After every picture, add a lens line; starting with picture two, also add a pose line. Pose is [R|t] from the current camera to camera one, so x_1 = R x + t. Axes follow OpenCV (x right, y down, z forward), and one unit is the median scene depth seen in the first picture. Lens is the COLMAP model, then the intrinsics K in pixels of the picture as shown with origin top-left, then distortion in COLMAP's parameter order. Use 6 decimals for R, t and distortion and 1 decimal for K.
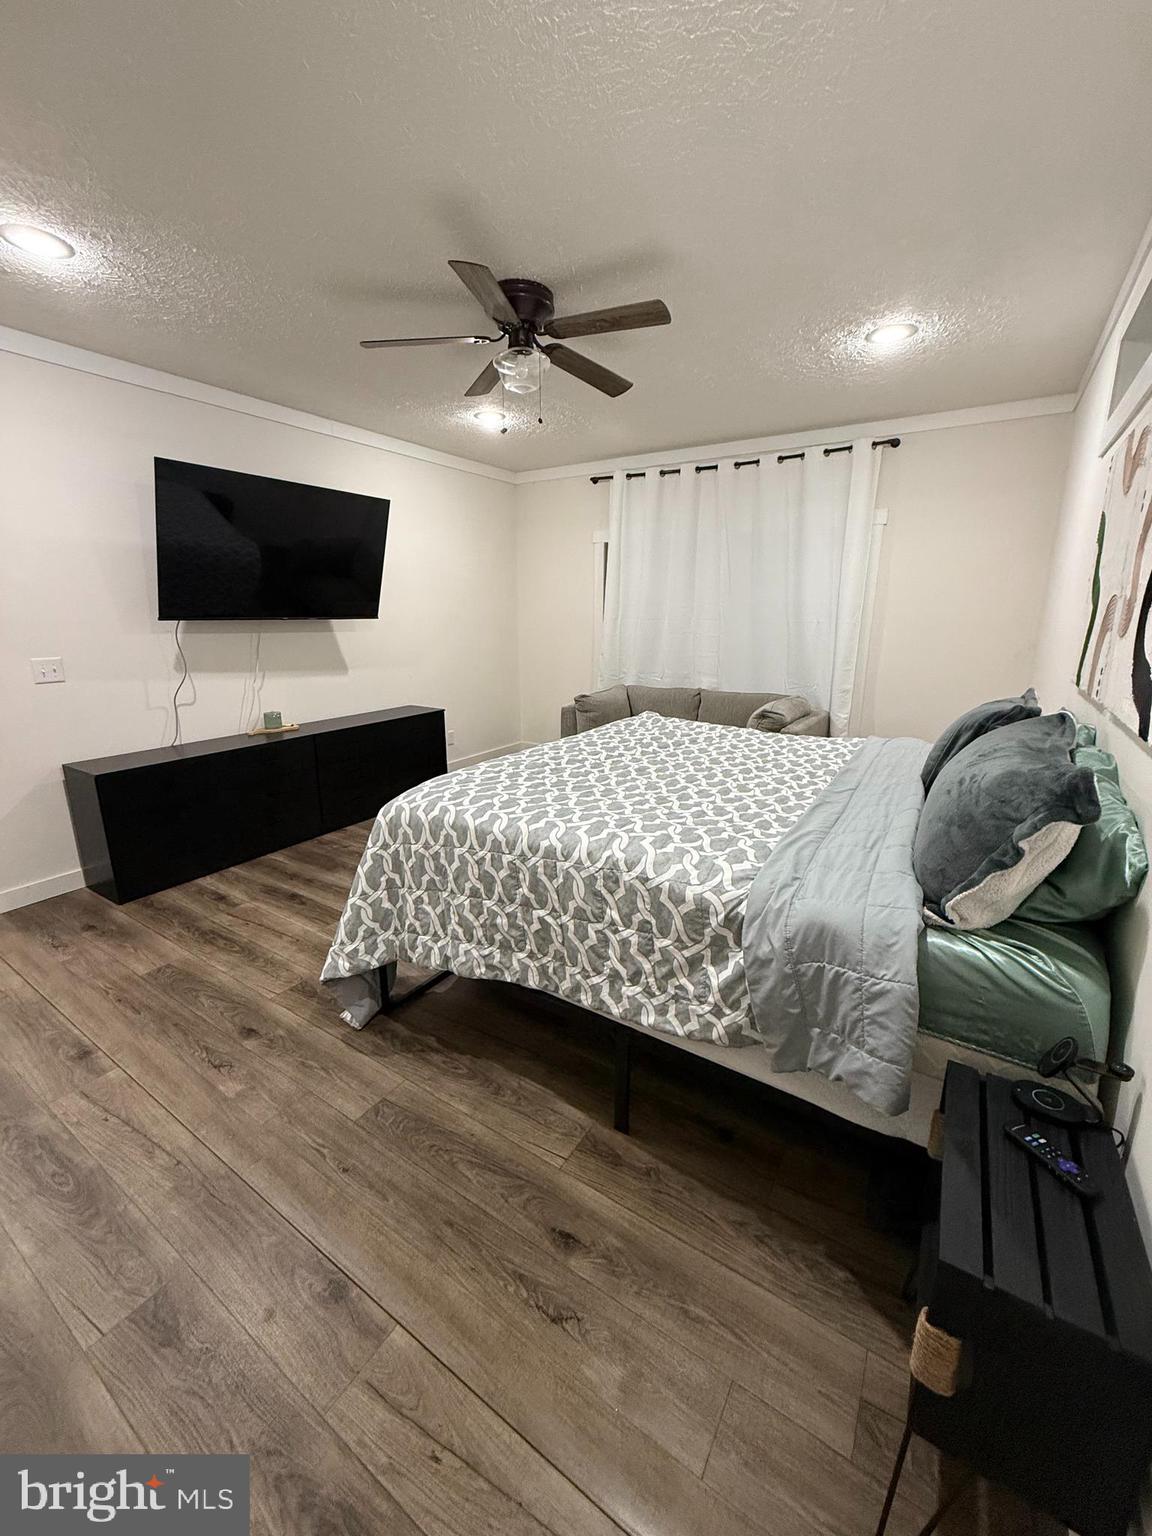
lens RADIAL K [[612.9, 0, 574.5], [0, 612.9, 771.9], [0, 0, 1]] dist [0.000982, 0.000480]
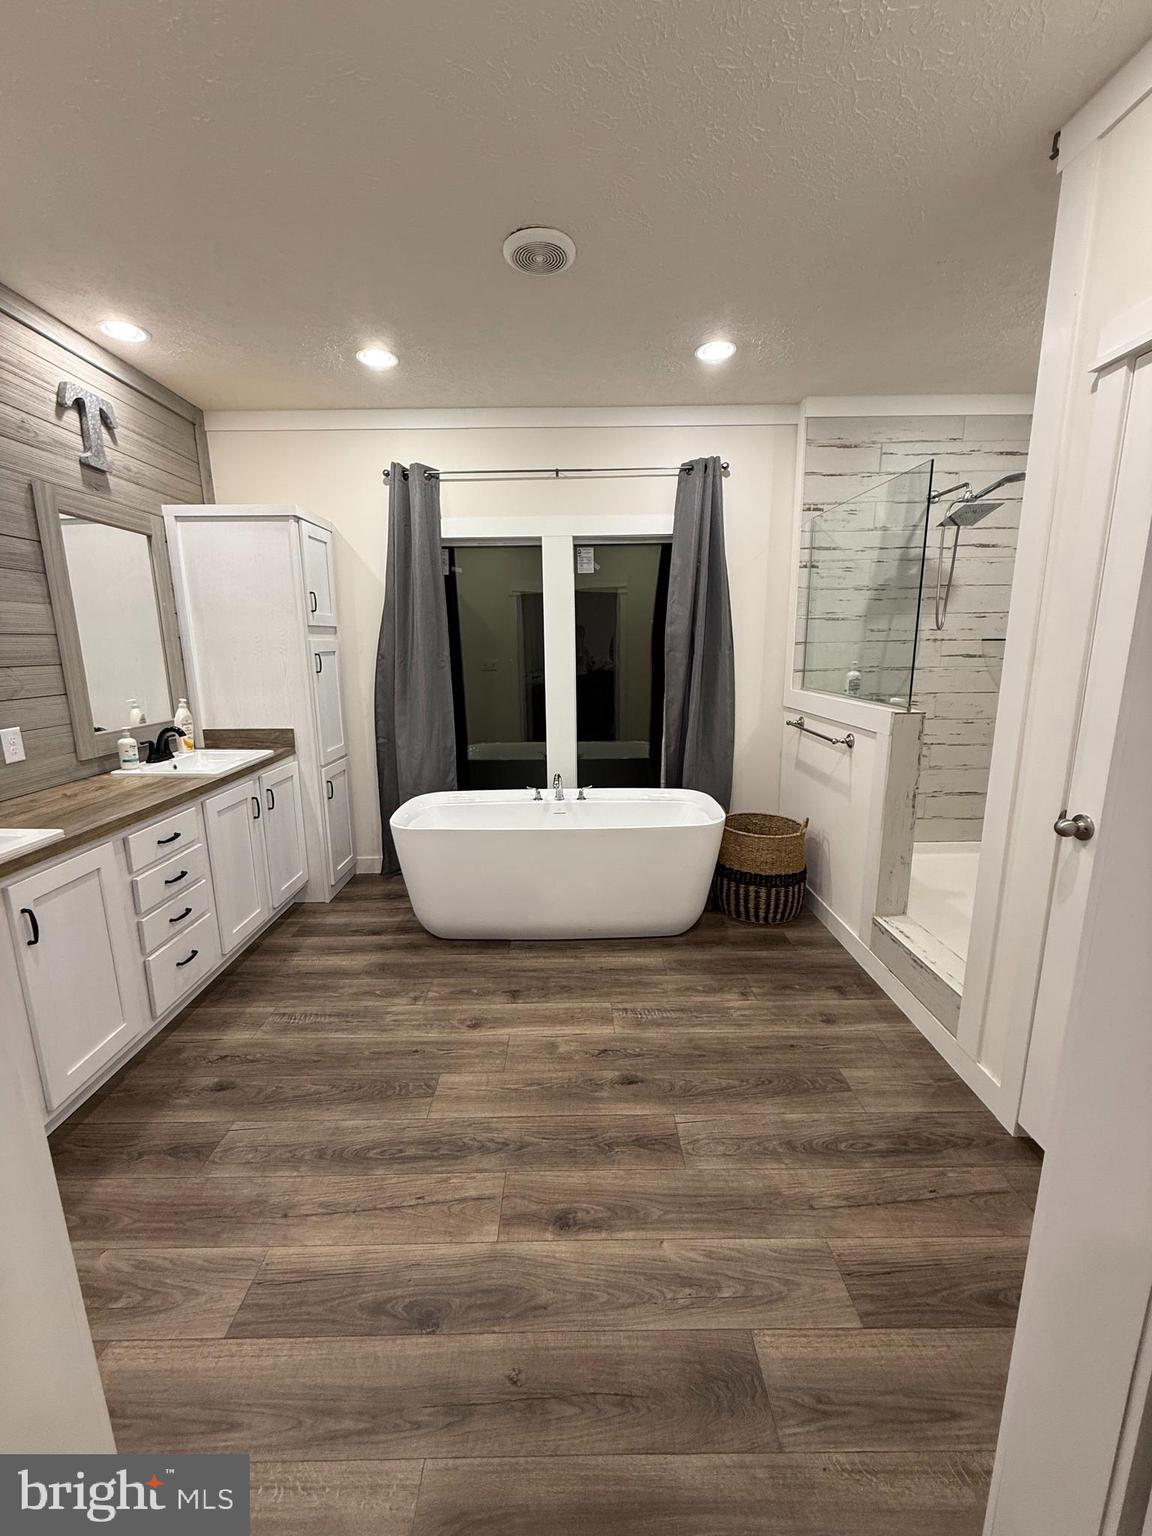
lens RADIAL K [[612.9, 0, 575.3], [0, 612.9, 763.1], [0, 0, 1]] dist [0.000982, 0.000480]
pose [[-0.837897, 0.111942, -0.534225, 0.759431], [-0.134988, 0.905842, 0.401532, -0.437190], [0.528872, 0.408556, -0.743892, 1.690215]]
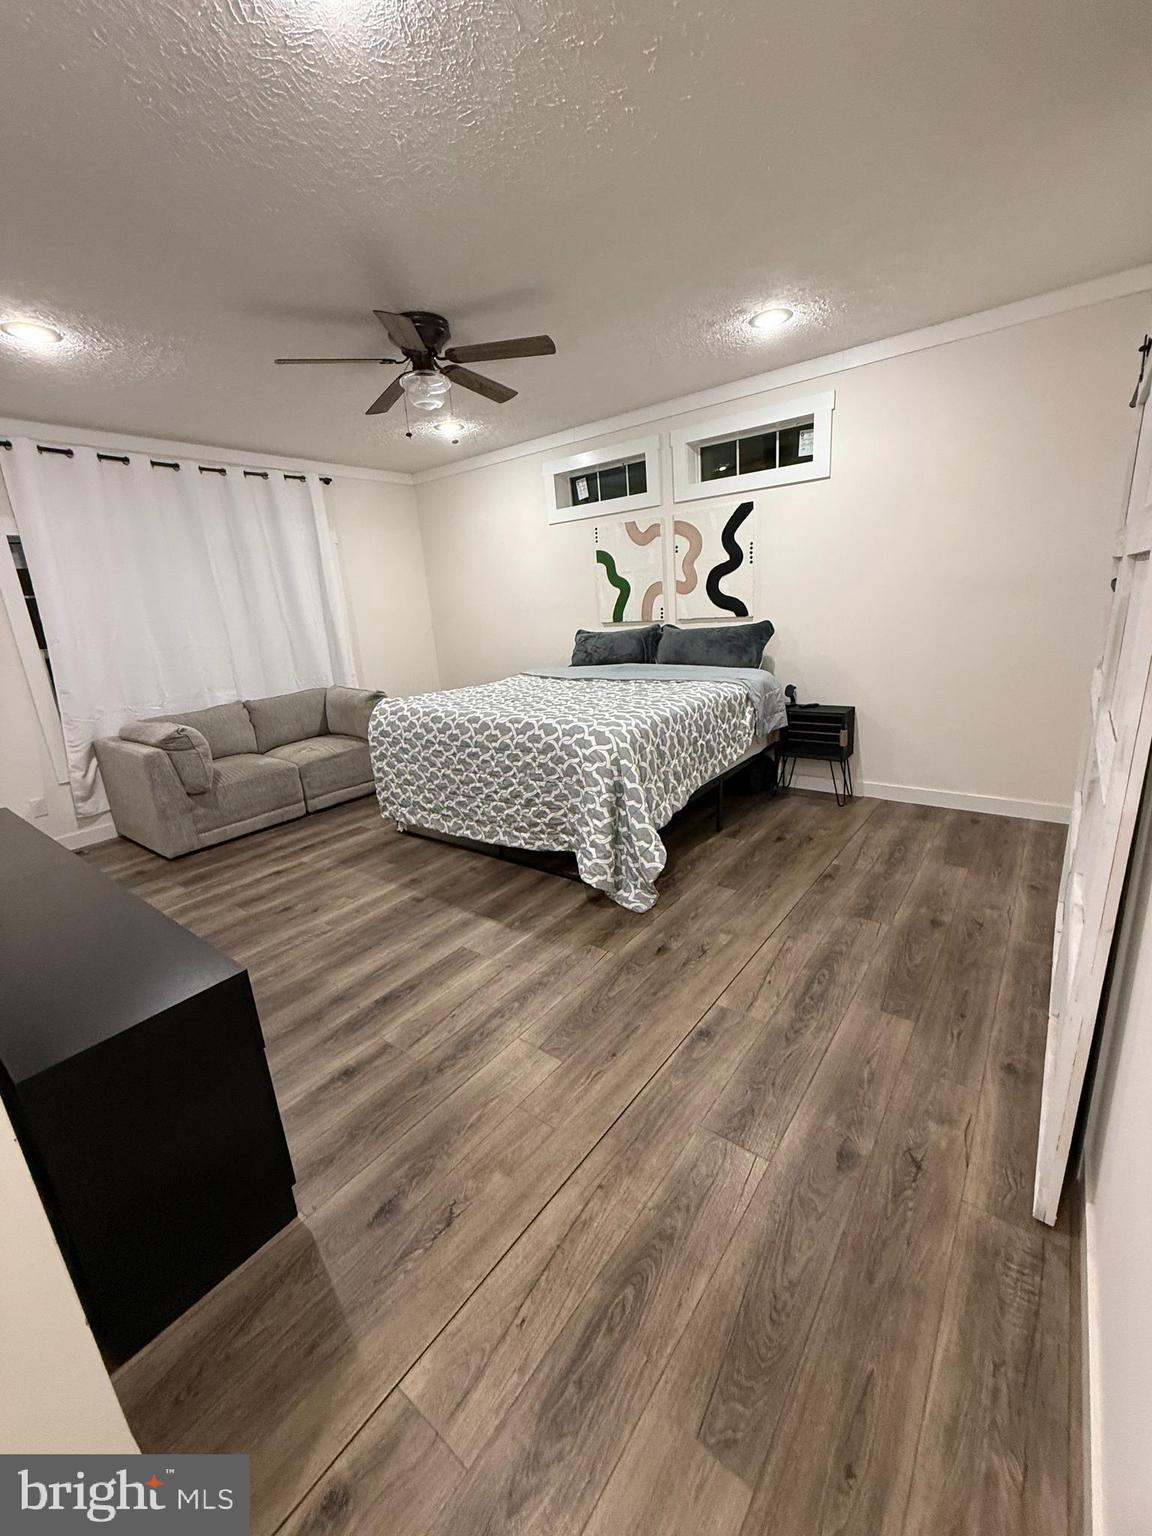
lens RADIAL K [[612.9, 0, 573.3], [0, 612.9, 760.5], [0, 0, 1]] dist [0.000982, 0.000480]
pose [[0.089913, -0.277493, 0.956511, -0.117170], [0.326888, 0.915419, 0.234844, -0.146114], [-0.940776, 0.291557, 0.173017, 0.581962]]
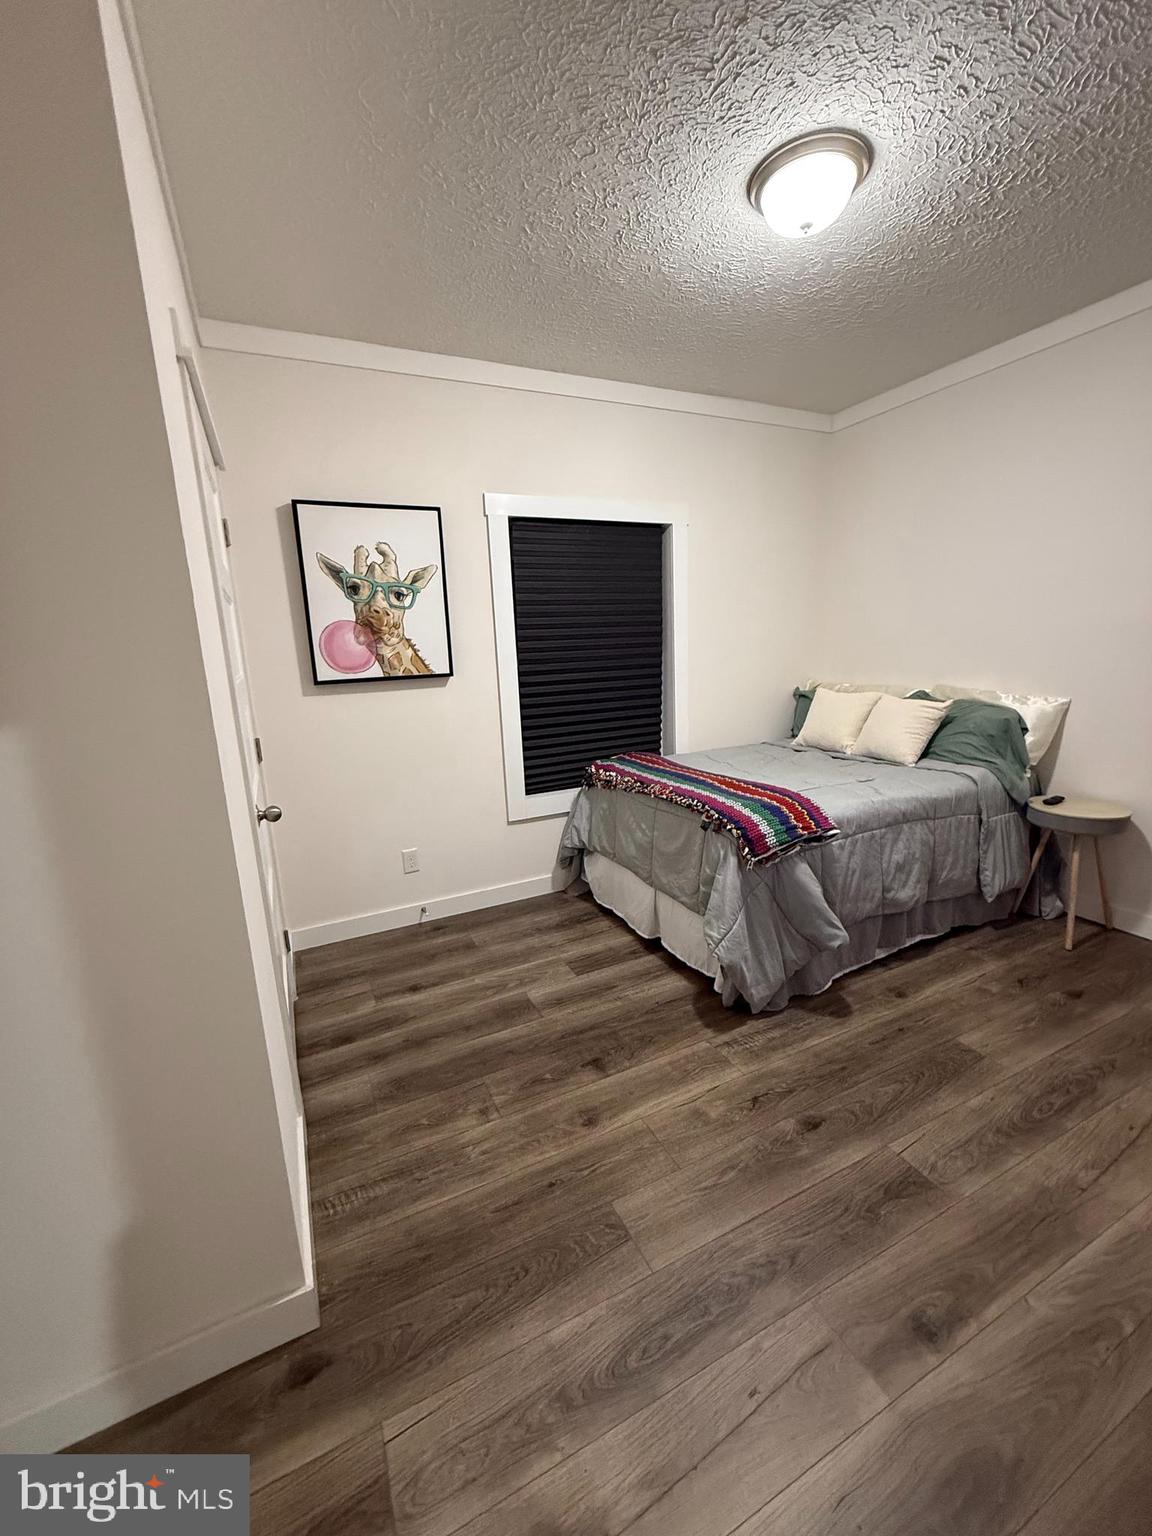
lens RADIAL K [[612.9, 0, 574.5], [0, 612.9, 766.6], [0, 0, 1]] dist [0.000982, 0.000480]
pose [[-0.526482, 0.190314, -0.828611, 1.117178], [-0.184727, 0.925733, 0.329992, -0.209760], [0.829875, 0.326802, -0.452226, 0.935210]]
